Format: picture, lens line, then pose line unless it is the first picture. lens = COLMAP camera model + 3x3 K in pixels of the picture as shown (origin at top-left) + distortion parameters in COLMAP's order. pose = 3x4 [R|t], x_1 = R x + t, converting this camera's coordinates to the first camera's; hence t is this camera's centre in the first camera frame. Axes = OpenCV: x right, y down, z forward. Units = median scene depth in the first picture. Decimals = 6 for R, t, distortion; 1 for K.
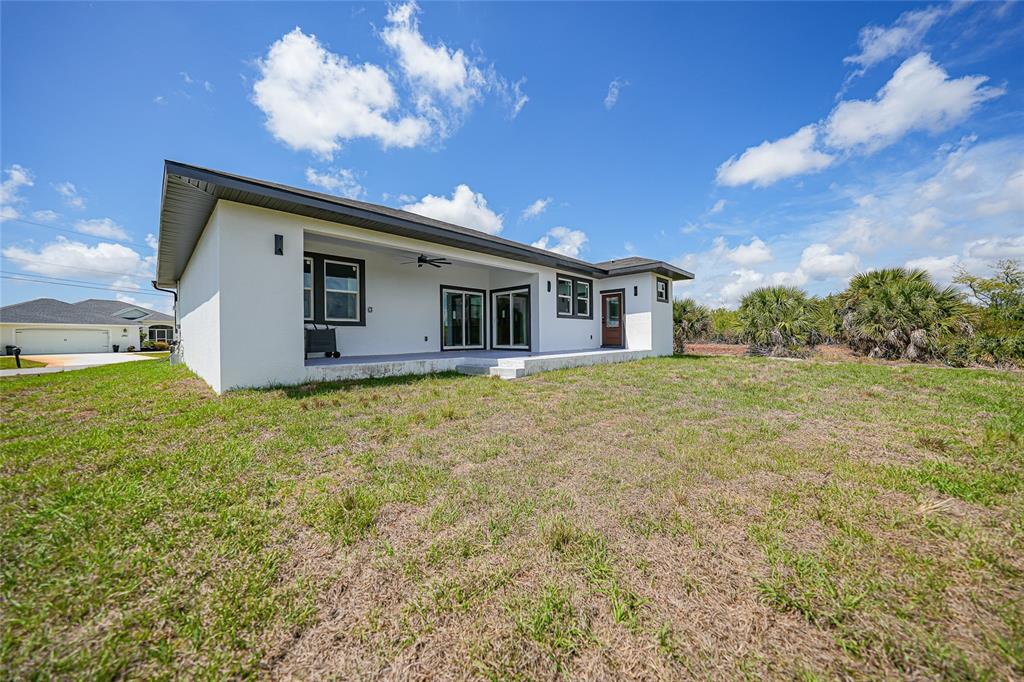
lens RADIAL K [[355.7, 0, 515.5], [0, 355.7, 338.6], [0, 0, 1]] dist [-0.011695, 0.002929]
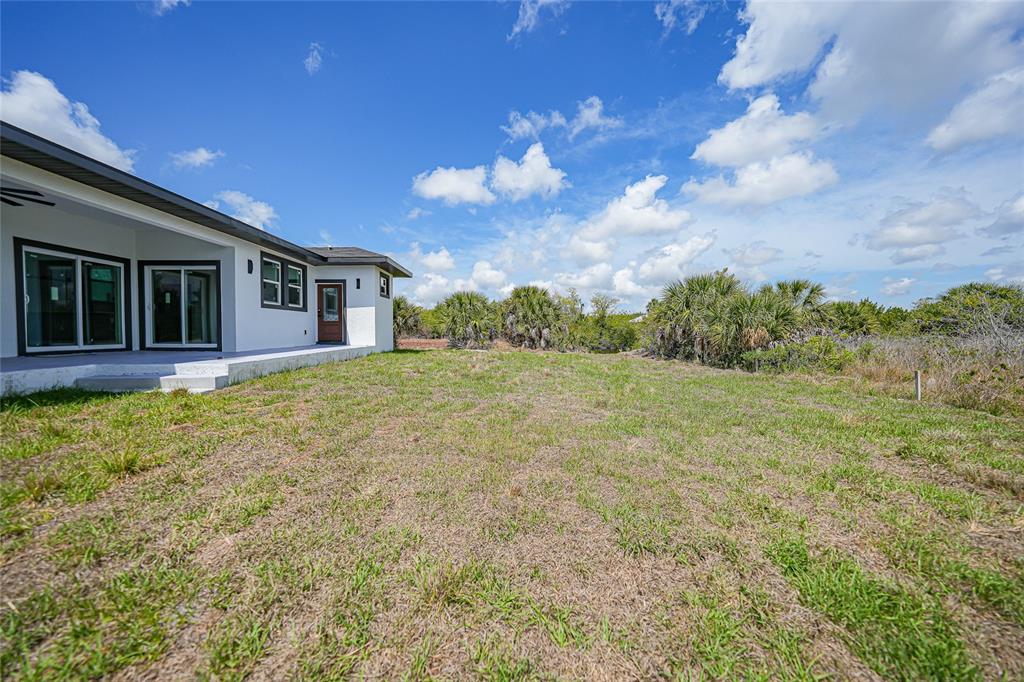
lens RADIAL K [[355.7, 0, 508.5], [0, 355.7, 340.5], [0, 0, 1]] dist [-0.011695, 0.002929]
pose [[0.705421, -0.010892, 0.708704, -0.040452], [-0.003080, 0.999825, 0.018432, -0.001408], [-0.708781, -0.015186, 0.705265, 0.040687]]
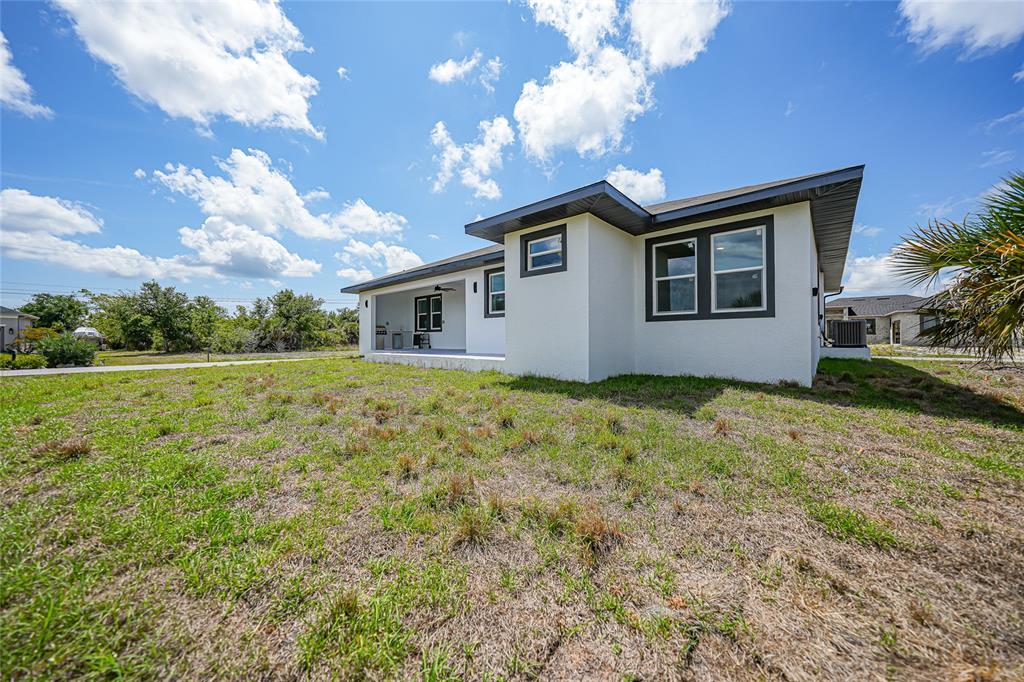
lens RADIAL K [[355.7, 0, 506.2], [0, 355.7, 337.7], [0, 0, 1]] dist [-0.011695, 0.002929]
pose [[0.026202, -0.001692, -0.999655, 0.802709], [0.003851, 0.999991, -0.001591, -0.000752], [0.999649, -0.003808, 0.026208, 0.766244]]
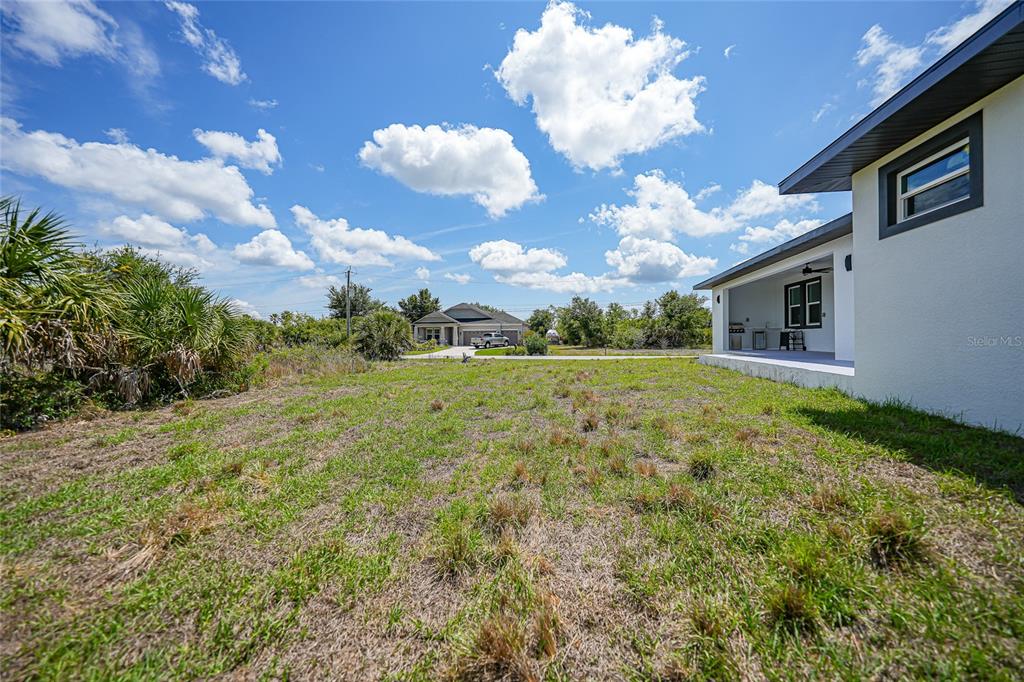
lens RADIAL K [[355.7, 0, 517.3], [0, 355.7, 337.5], [0, 0, 1]] dist [-0.011695, 0.002929]
pose [[-0.829782, 0.006944, -0.558044, 0.722034], [0.008495, 0.999964, -0.000189, -0.006120], [0.558023, -0.004897, -0.829811, 0.870873]]
